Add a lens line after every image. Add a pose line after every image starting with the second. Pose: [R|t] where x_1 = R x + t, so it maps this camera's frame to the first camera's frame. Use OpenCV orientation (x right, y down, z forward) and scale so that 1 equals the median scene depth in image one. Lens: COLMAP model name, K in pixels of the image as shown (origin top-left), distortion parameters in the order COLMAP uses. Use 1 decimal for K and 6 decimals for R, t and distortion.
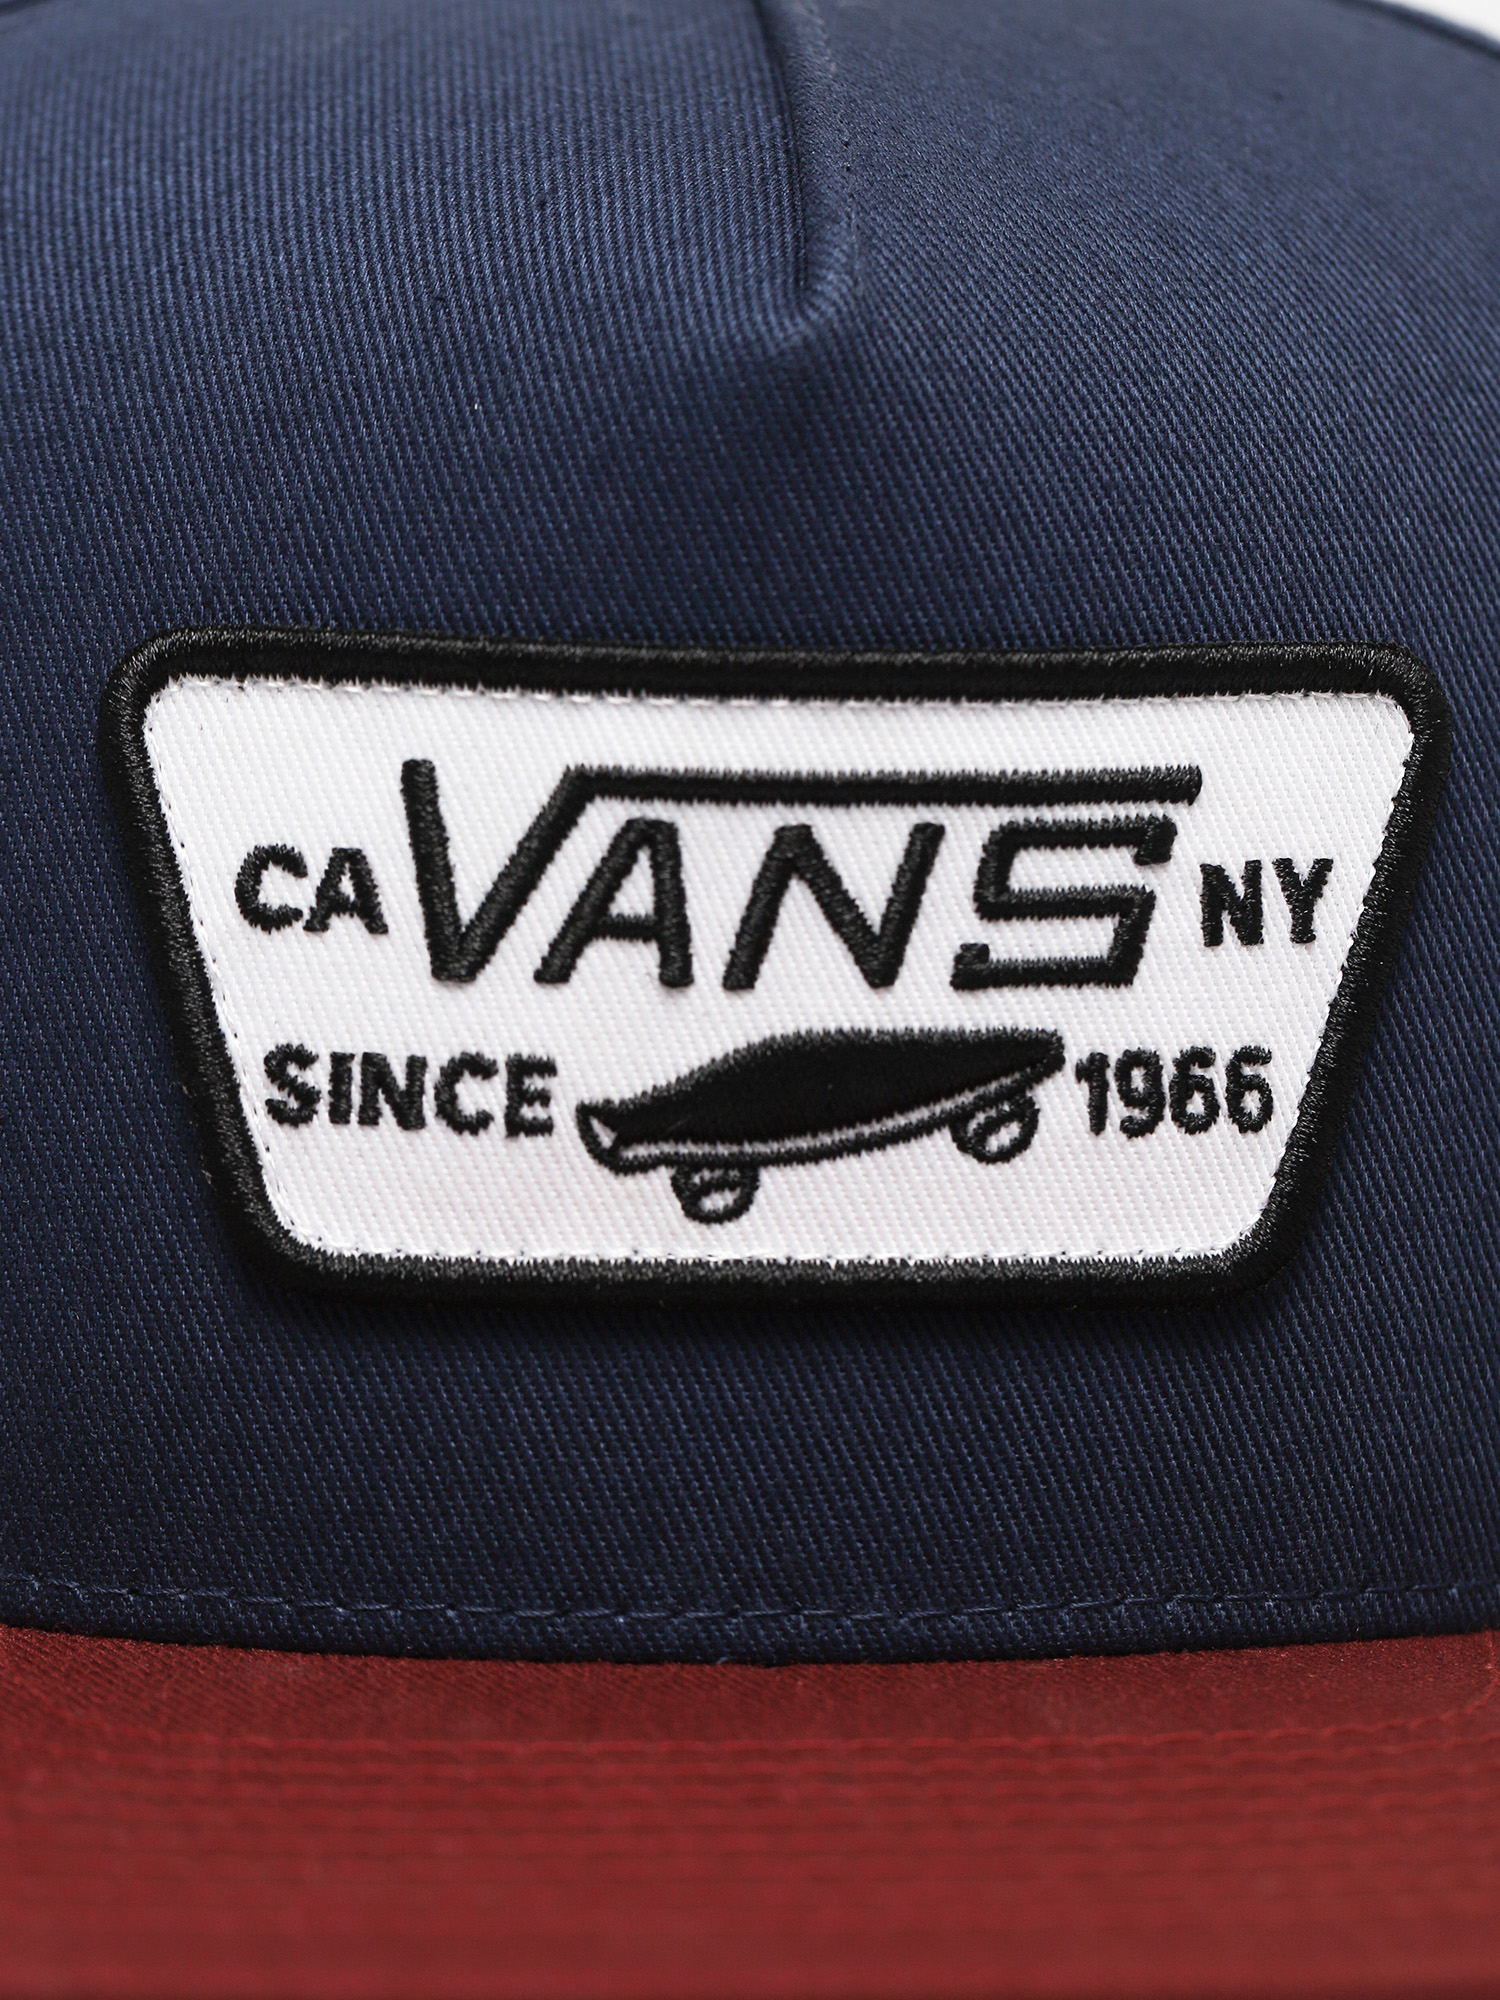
lens RADIAL K [[8233.3, 0, 750.0], [0, 8233.3, 1000.0], [0, 0, 1]] dist [0.105322, 1.600588]
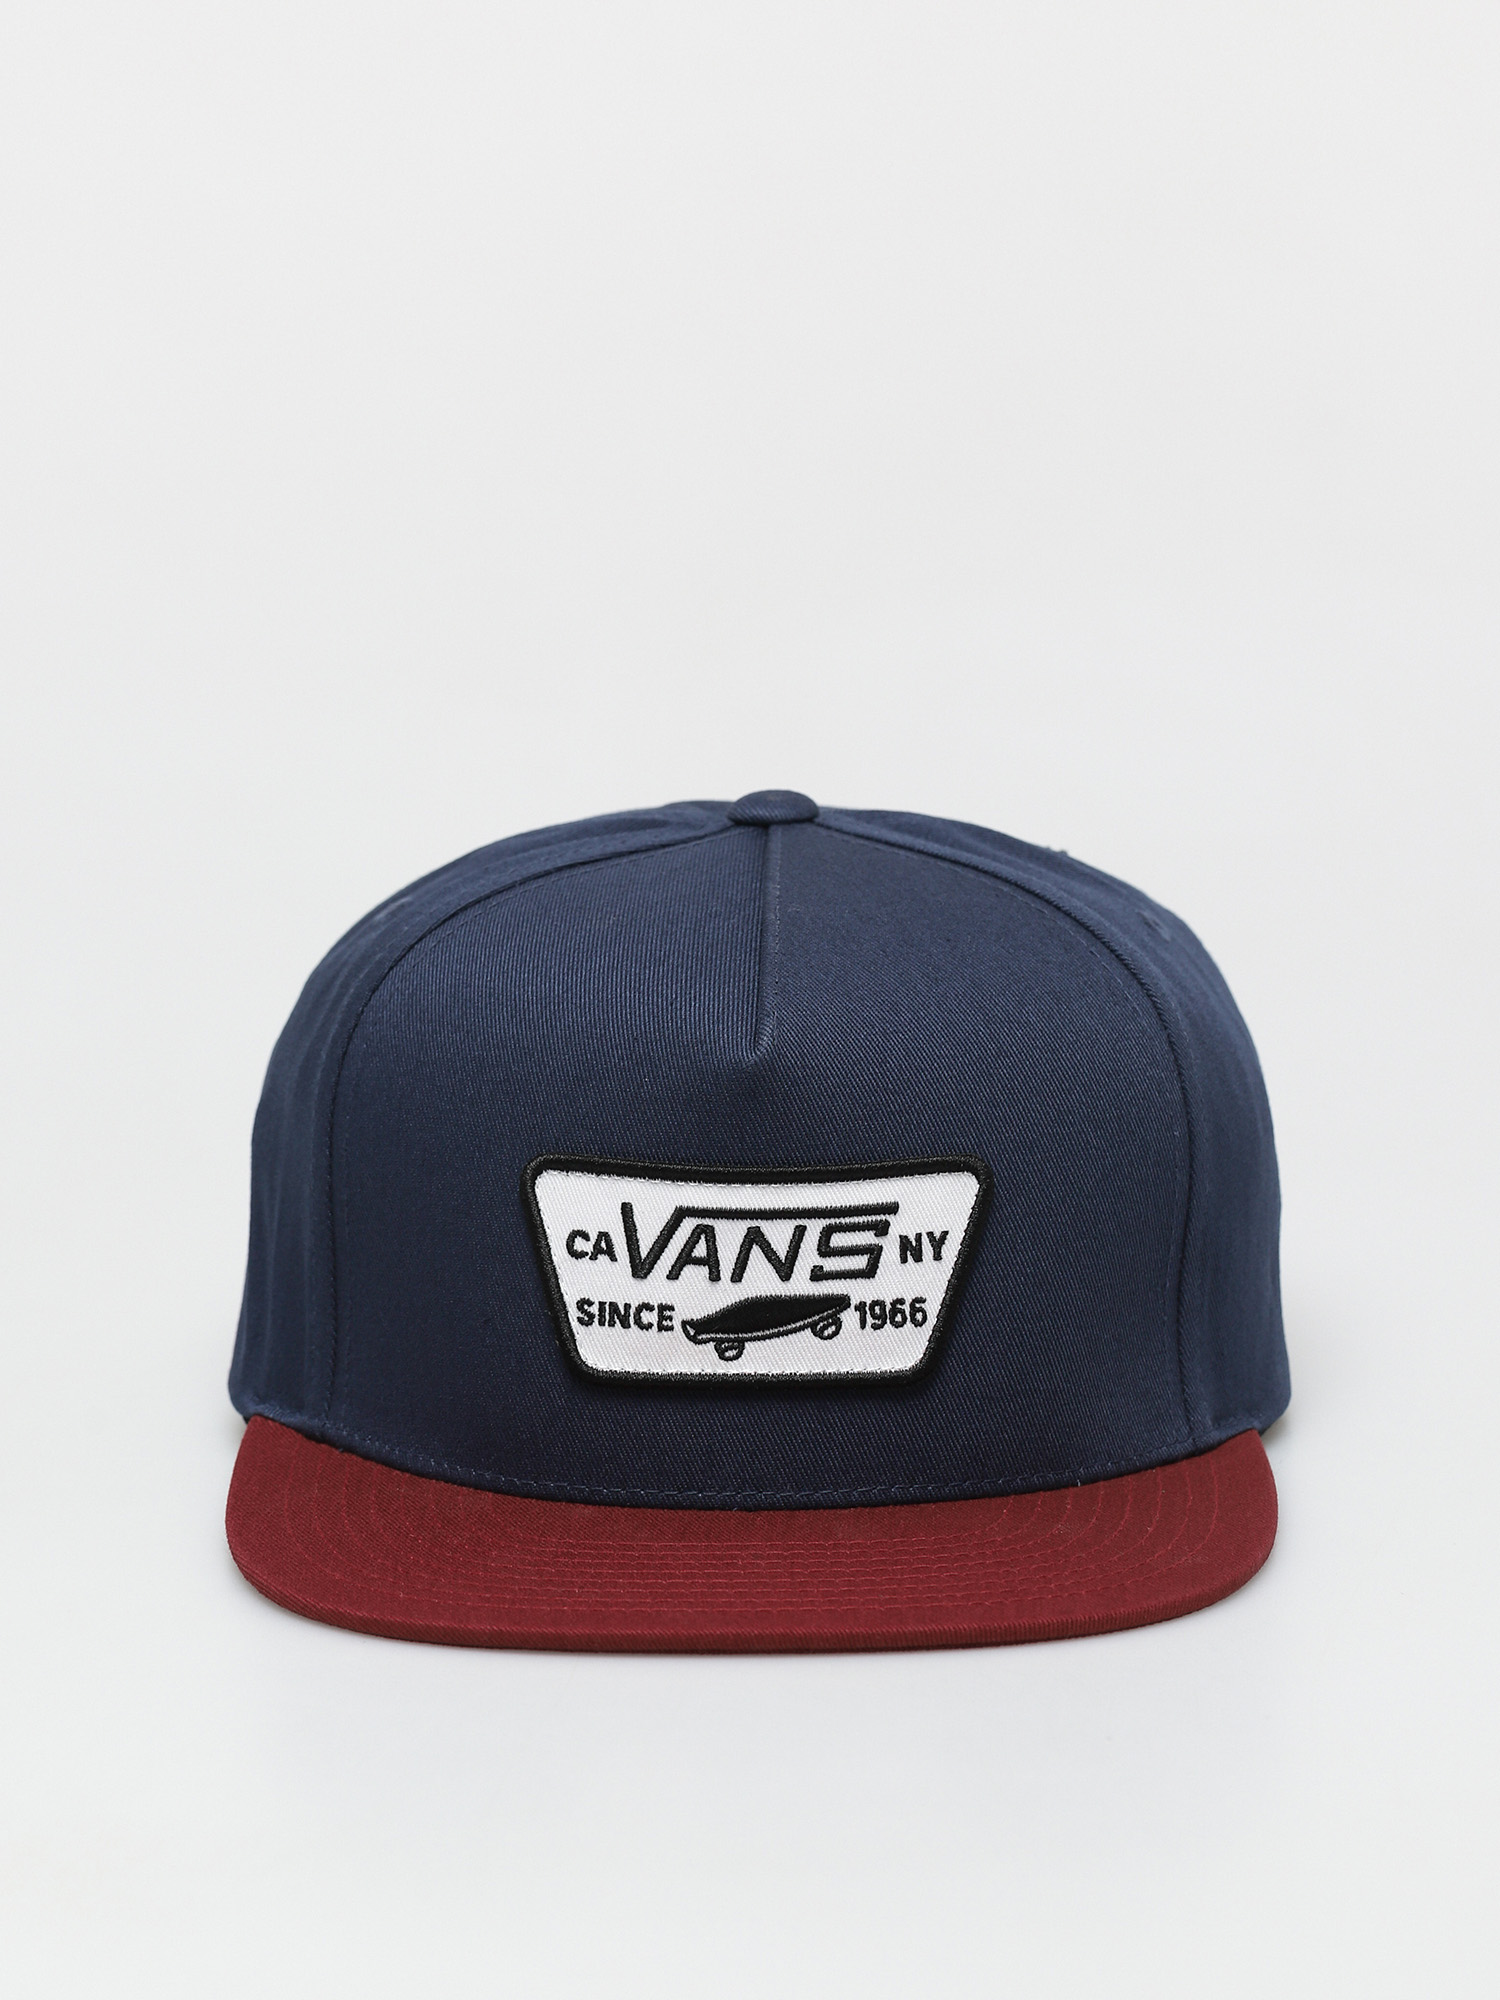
lens RADIAL K [[8233.3, 0, 750.0], [0, 8233.3, 1000.0], [0, 0, 1]] dist [0.105322, 1.600588]
pose [[0.993860, -0.000199, -0.110646, 0.323923], [0.008768, 0.996995, 0.076964, -0.322967], [0.110299, -0.077462, 0.990875, -1.866413]]
